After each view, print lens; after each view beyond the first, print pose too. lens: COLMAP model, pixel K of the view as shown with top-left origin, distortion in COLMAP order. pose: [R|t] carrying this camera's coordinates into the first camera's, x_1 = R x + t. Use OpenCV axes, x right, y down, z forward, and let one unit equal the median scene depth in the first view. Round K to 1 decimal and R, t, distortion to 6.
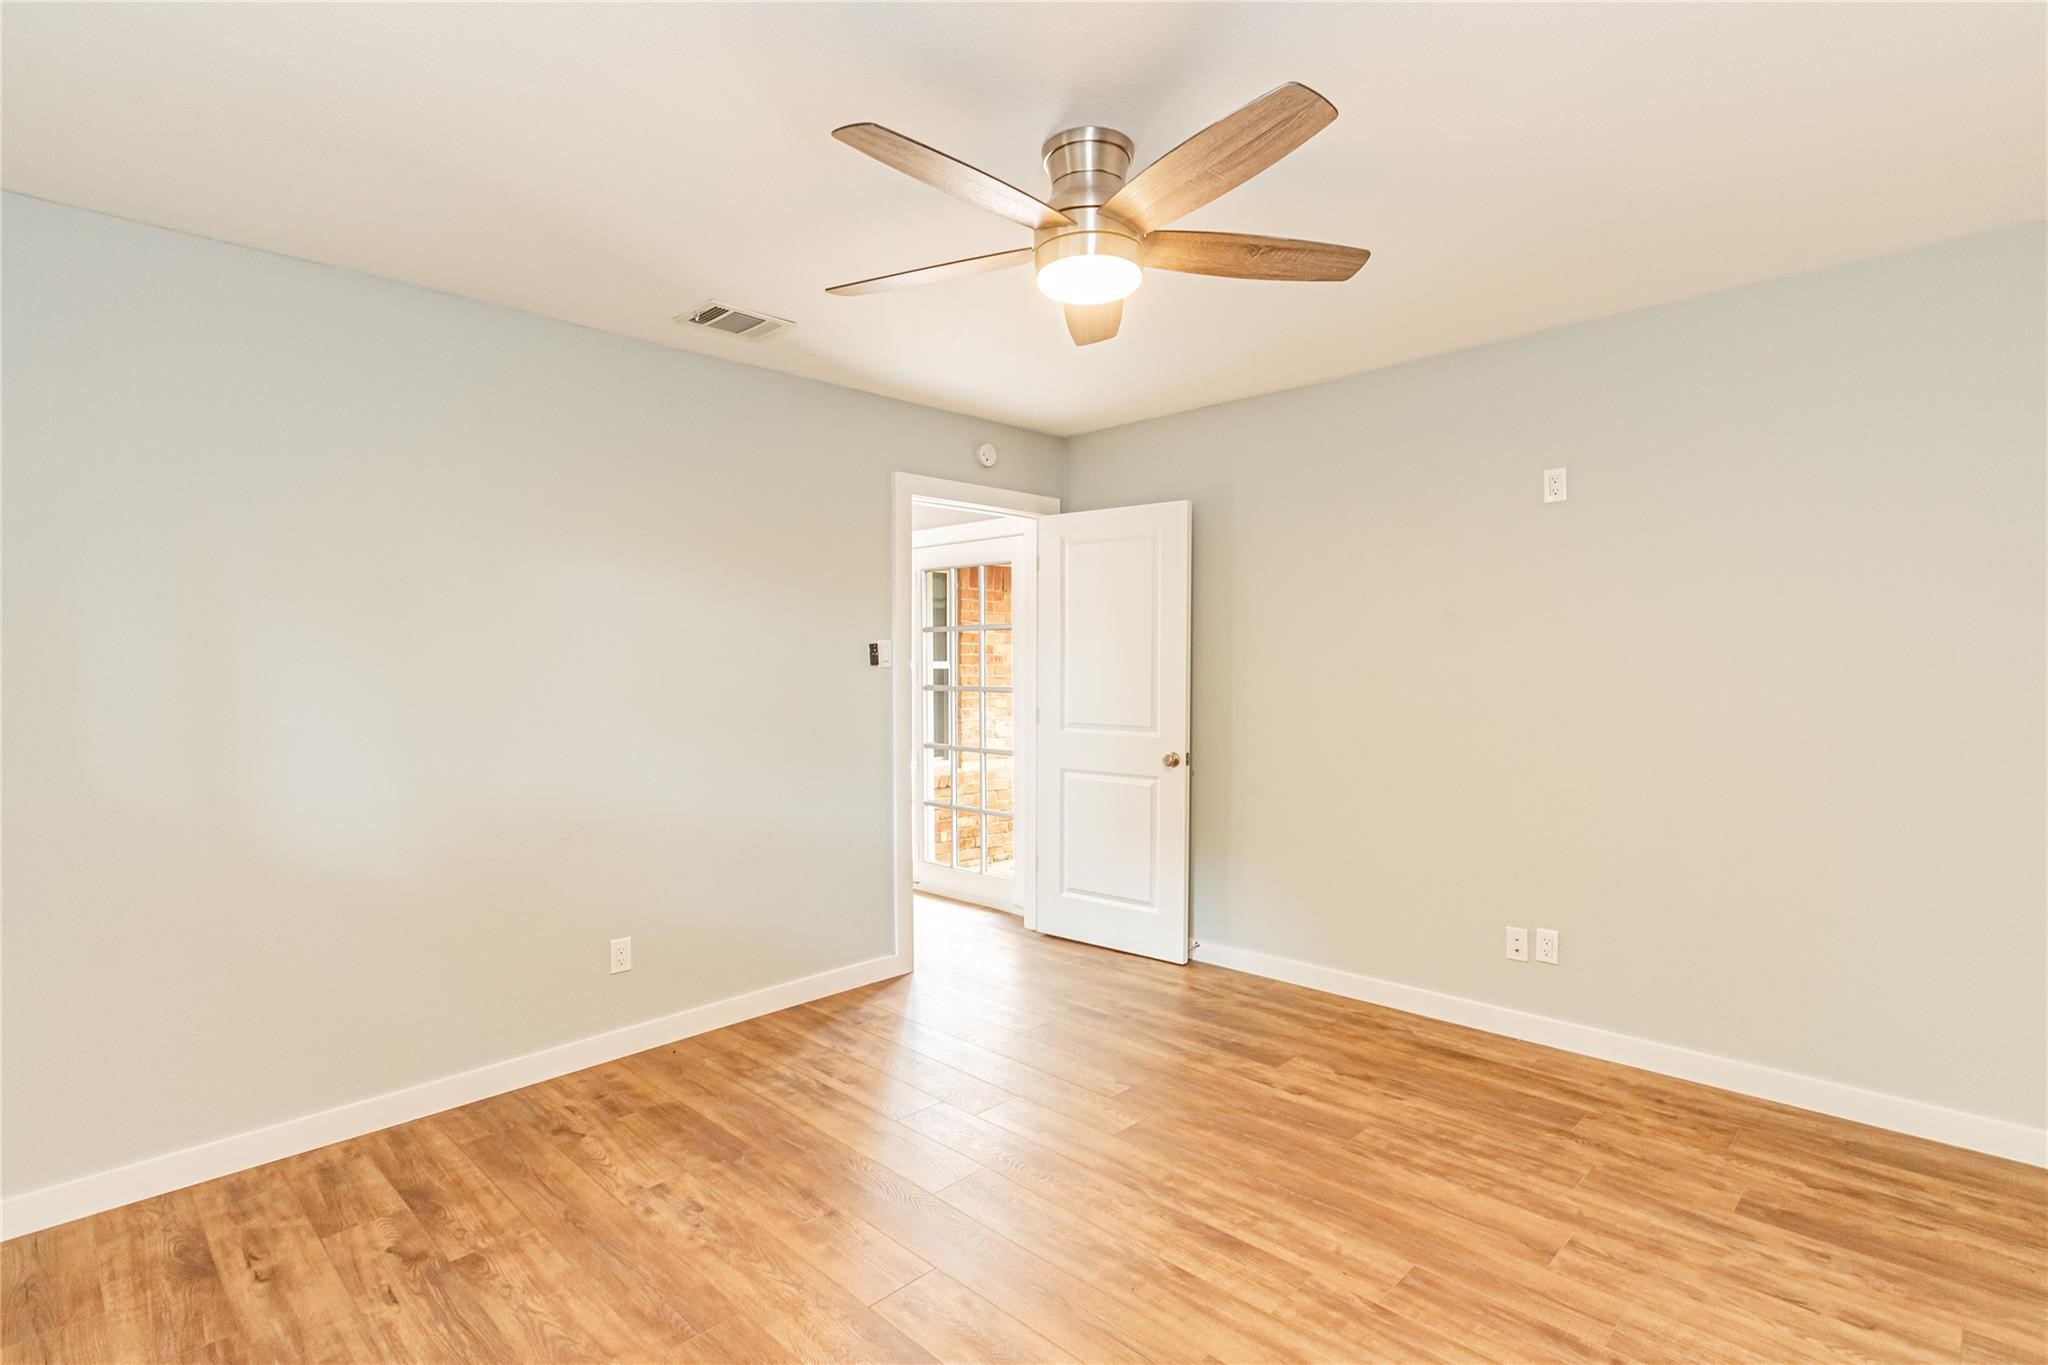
lens RADIAL K [[964.7, 0, 1025.0], [0, 964.7, 690.7], [0, 0, 1]] dist [0.024865, -0.016970]
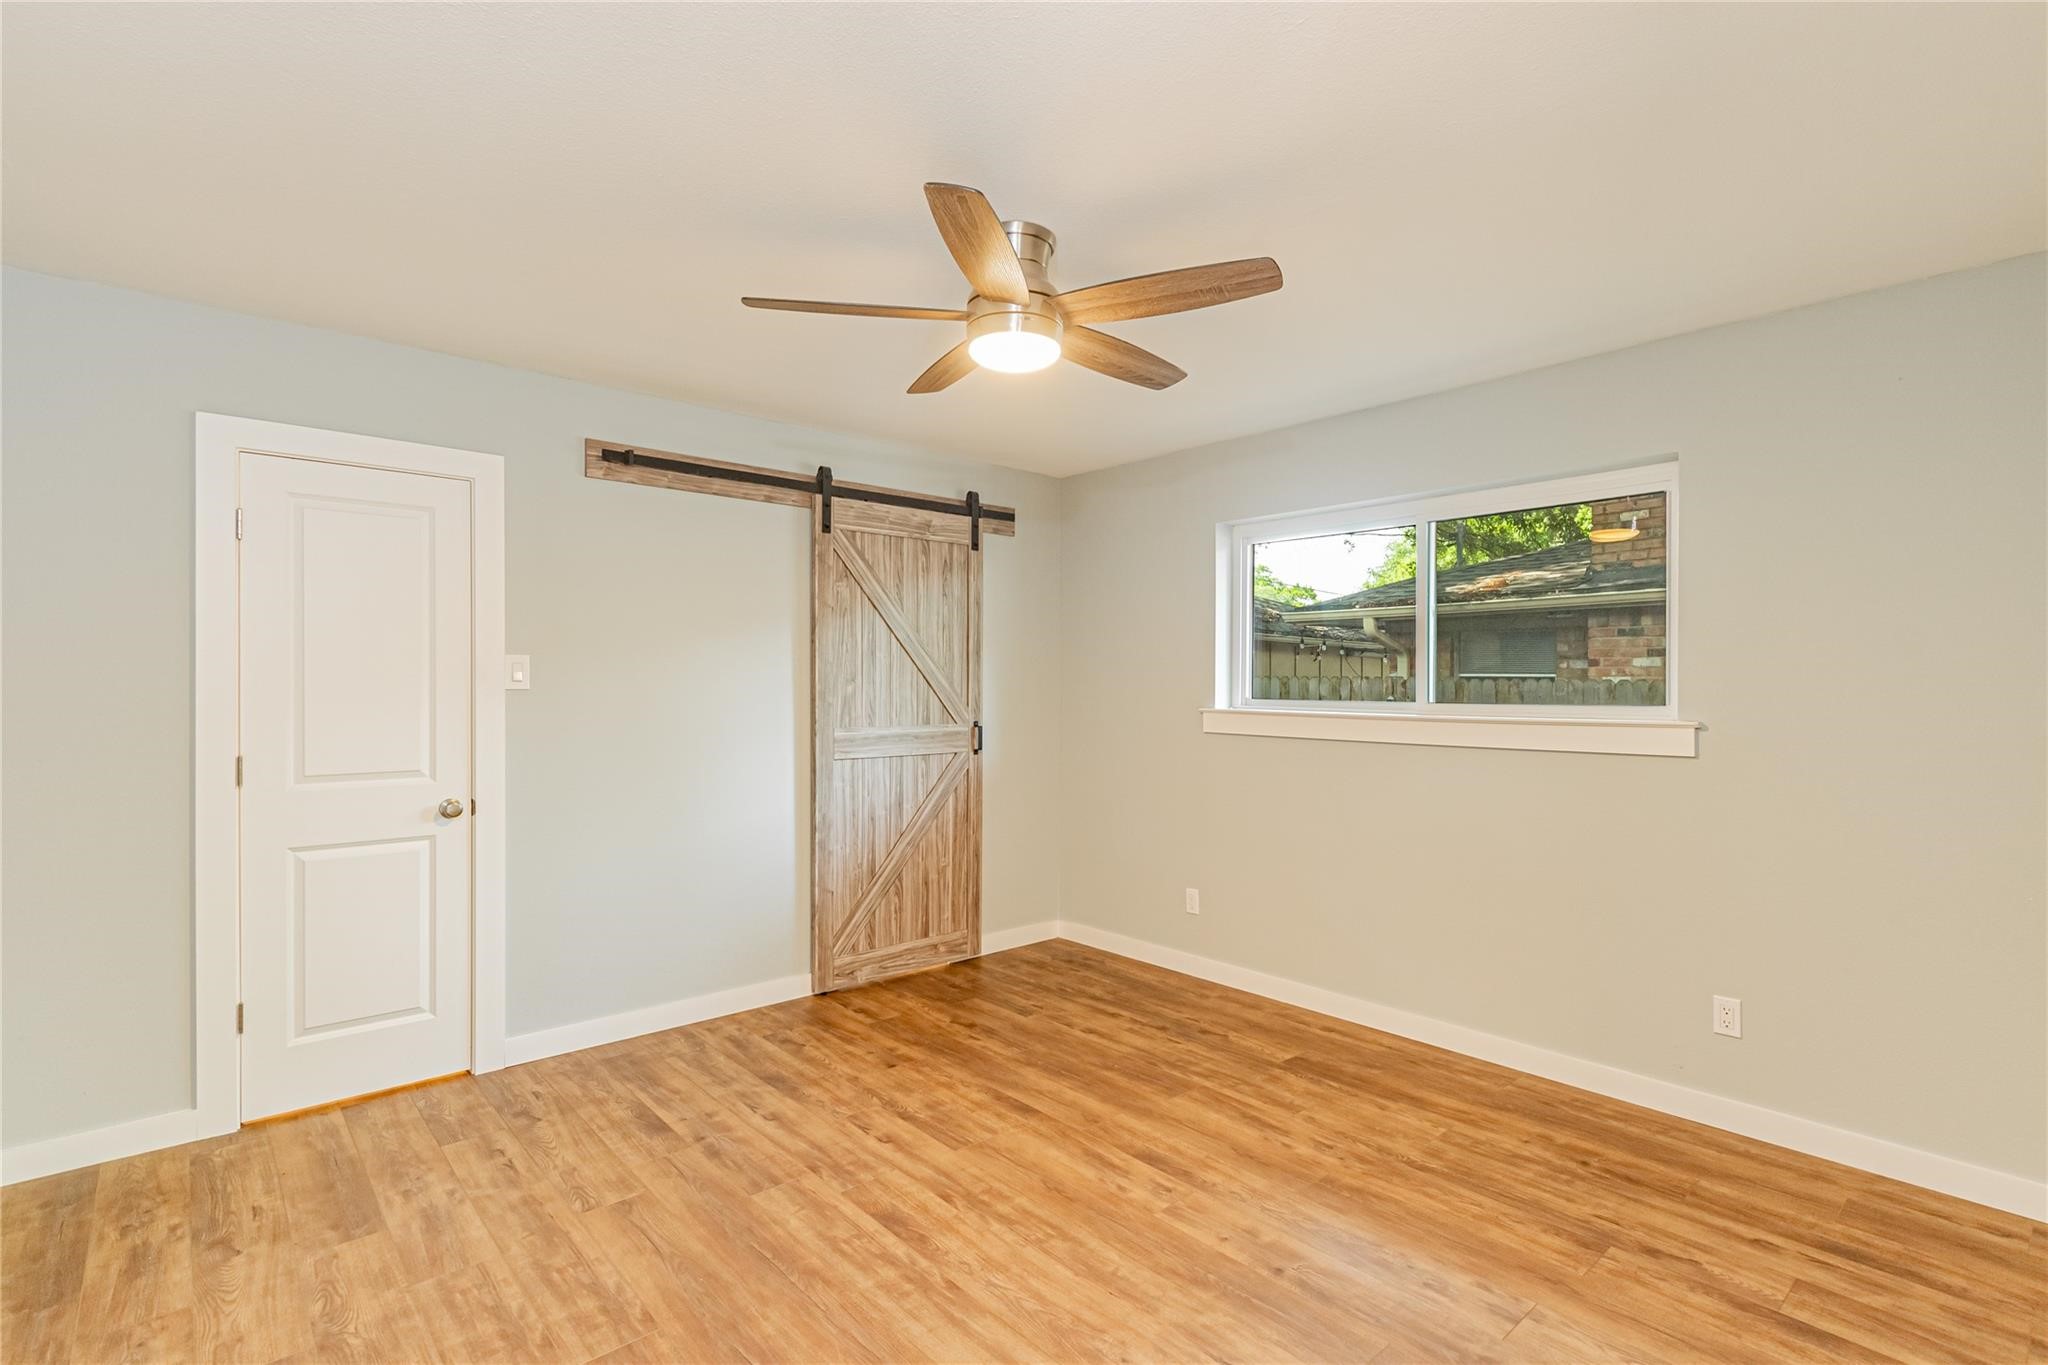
lens RADIAL K [[976.6, 0, 1024.0], [0, 976.6, 682.5], [0, 0, 1]] dist [0.003888, 0.000513]
pose [[-0.997489, 0.005764, 0.070584, -0.023364], [0.007435, 0.999698, 0.023441, -0.064850], [-0.070428, 0.023907, -0.997230, 2.058554]]
